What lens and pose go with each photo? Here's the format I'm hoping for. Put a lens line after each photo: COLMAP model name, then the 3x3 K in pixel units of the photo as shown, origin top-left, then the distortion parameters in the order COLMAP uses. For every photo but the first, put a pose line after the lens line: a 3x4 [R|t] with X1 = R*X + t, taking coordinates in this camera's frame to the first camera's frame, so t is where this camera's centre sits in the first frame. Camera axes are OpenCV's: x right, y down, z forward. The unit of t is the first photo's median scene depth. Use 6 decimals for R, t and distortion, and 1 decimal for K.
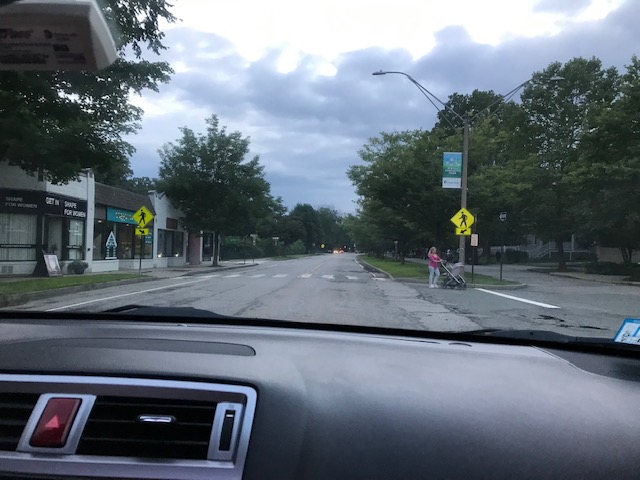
lens RADIAL K [[462.8, 0, 320.0], [0, 462.8, 240.0], [0, 0, 1]] dist [0.000100, 0.000350]
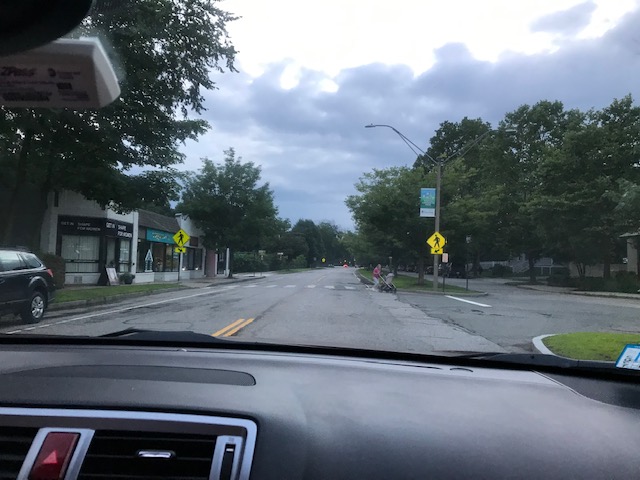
lens RADIAL K [[522.1, 0, 334.6], [0, 522.1, 238.9], [0, 0, 1]] dist [-0.000011, -0.000068]
pose [[0.999559, 0.005489, 0.029193, -0.007303], [-0.004751, 0.999669, -0.025296, -0.010311], [-0.029322, 0.025146, 0.999254, -0.309237]]
